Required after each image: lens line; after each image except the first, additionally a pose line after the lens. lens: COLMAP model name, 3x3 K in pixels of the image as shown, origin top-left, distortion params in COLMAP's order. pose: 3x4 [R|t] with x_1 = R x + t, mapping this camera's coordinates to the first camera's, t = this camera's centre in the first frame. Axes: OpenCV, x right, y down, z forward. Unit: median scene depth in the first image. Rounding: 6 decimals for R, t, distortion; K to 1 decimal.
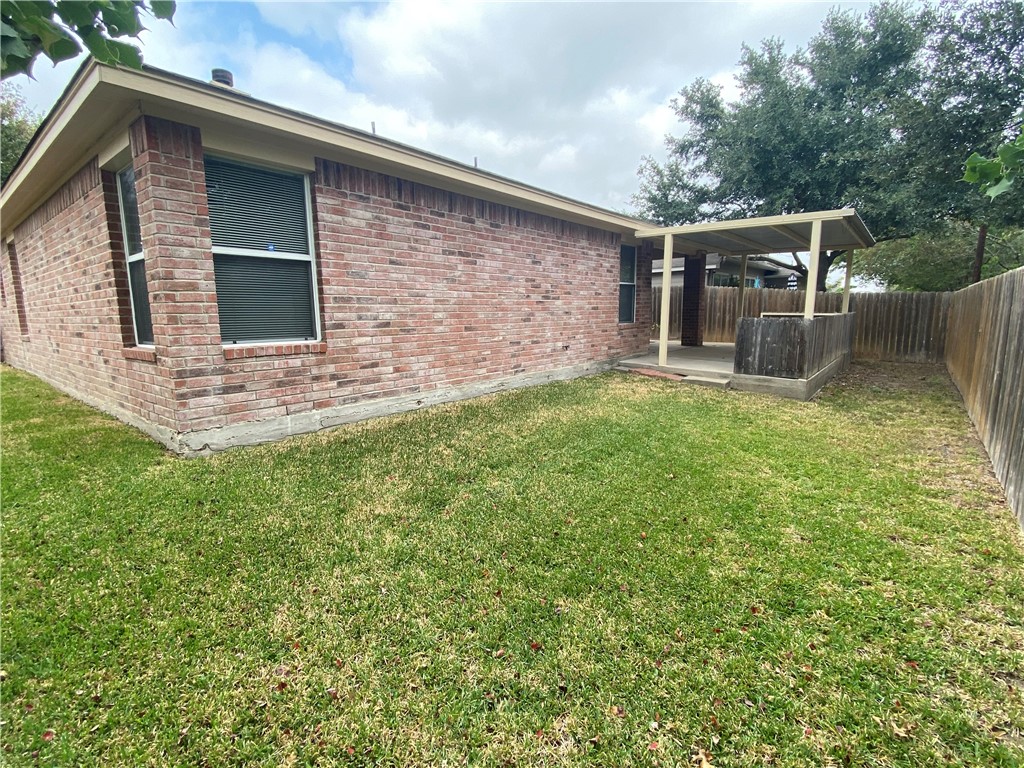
lens RADIAL K [[488.3, 0, 506.7], [0, 488.3, 380.2], [0, 0, 1]] dist [0.019863, -0.018271]
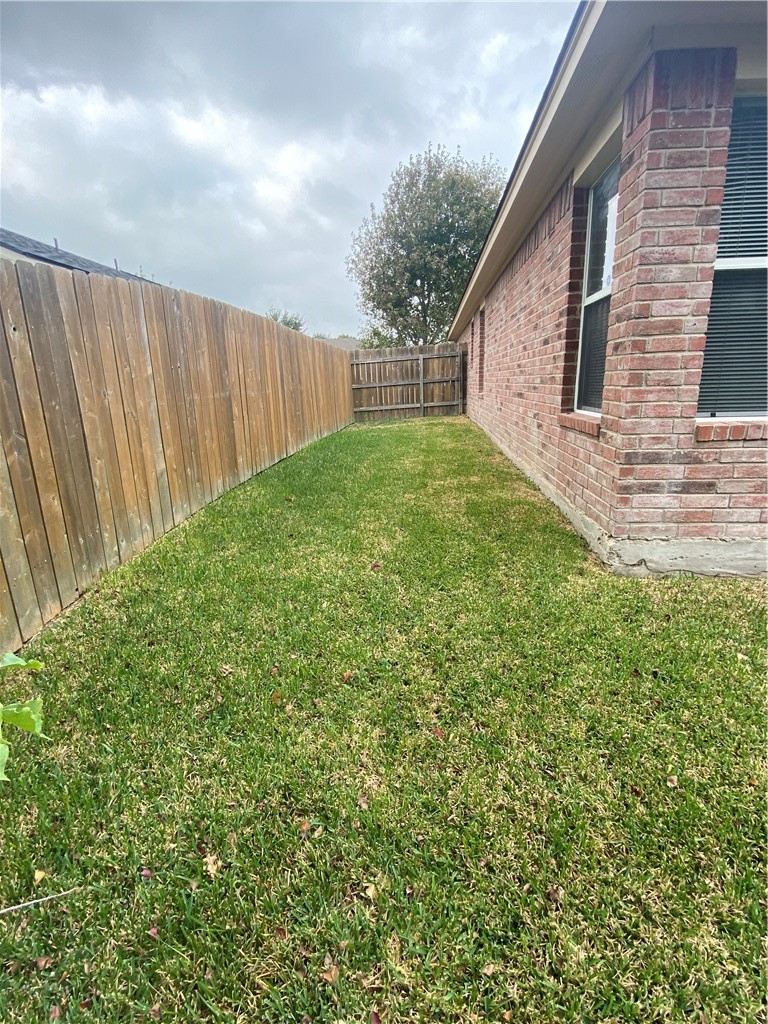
lens RADIAL K [[488.3, 0, 373.0], [0, 488.3, 504.8], [0, 0, 1]] dist [0.019863, -0.018271]
pose [[0.547302, 0.204406, -0.811590, -0.264566], [-0.097220, 0.978680, 0.180927, -0.036263], [0.831269, -0.020119, 0.555506, 0.283635]]
